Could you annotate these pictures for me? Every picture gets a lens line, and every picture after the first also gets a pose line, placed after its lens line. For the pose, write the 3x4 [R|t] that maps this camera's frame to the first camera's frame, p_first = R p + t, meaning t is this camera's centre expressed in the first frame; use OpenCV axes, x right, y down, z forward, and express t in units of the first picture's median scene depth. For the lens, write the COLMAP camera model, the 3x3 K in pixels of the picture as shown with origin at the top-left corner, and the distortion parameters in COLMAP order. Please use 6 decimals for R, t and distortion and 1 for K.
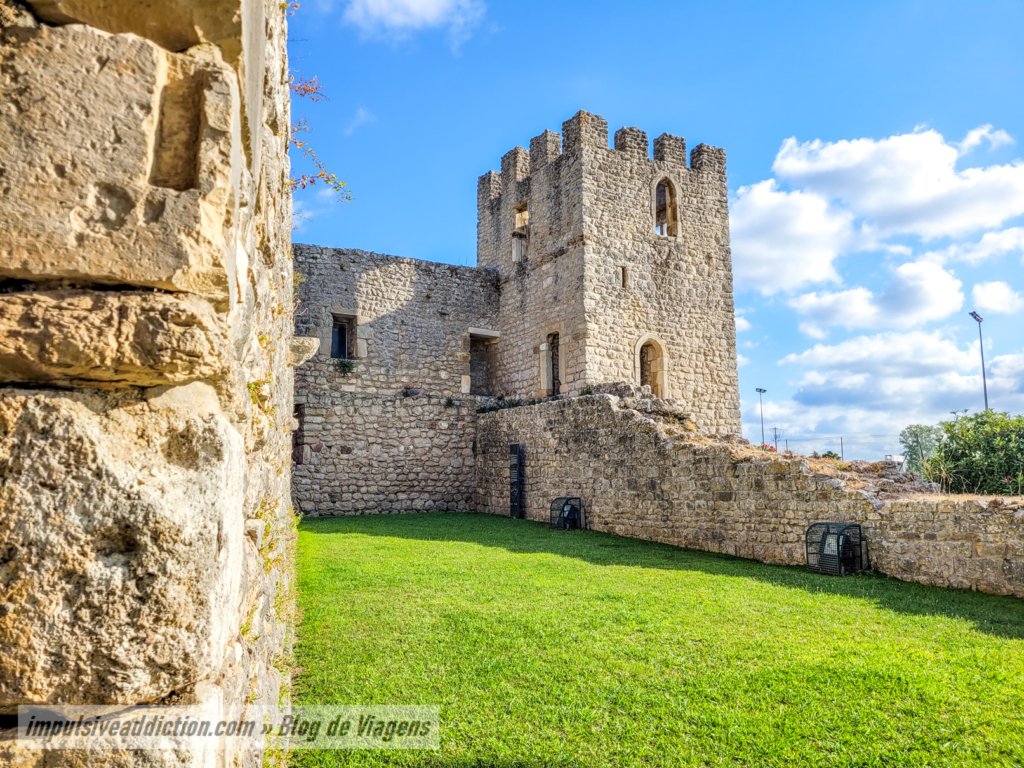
lens RADIAL K [[772.6, 0, 511.9], [0, 772.6, 380.6], [0, 0, 1]] dist [0.059592, -0.035560]
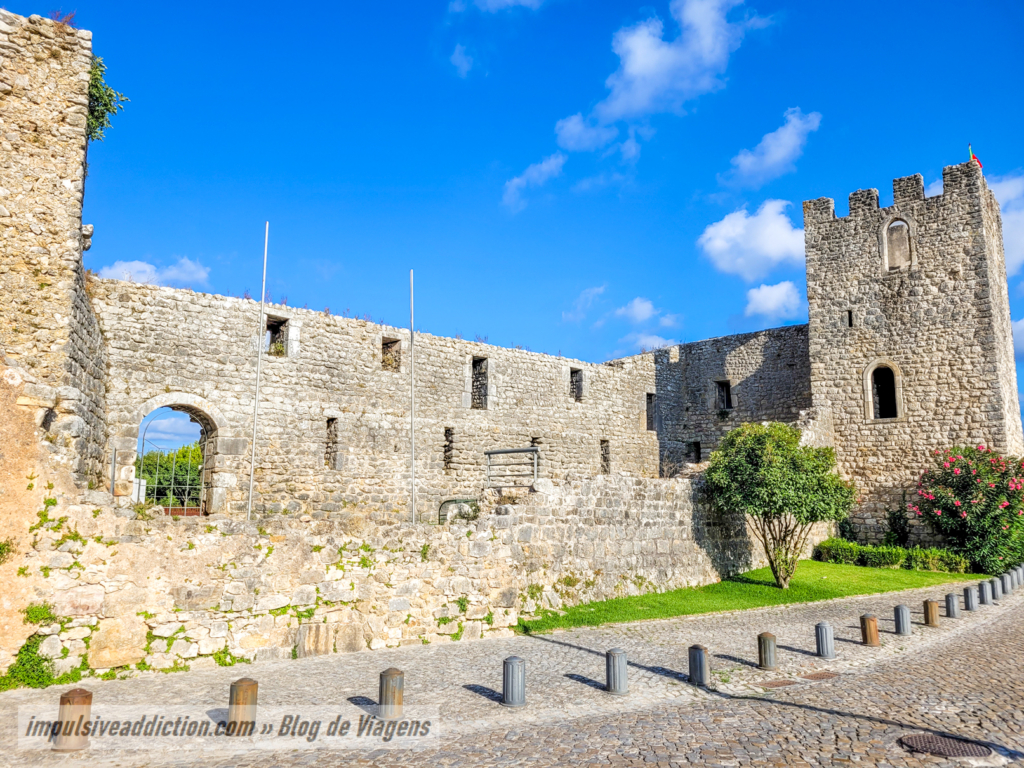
lens RADIAL K [[772.6, 0, 512.7], [0, 772.6, 385.2], [0, 0, 1]] dist [0.059592, -0.035560]
pose [[0.381490, -0.145682, -0.912821, 1.025098], [0.118055, 0.987095, -0.108198, 0.040876], [0.916803, -0.066486, 0.393765, 0.010587]]
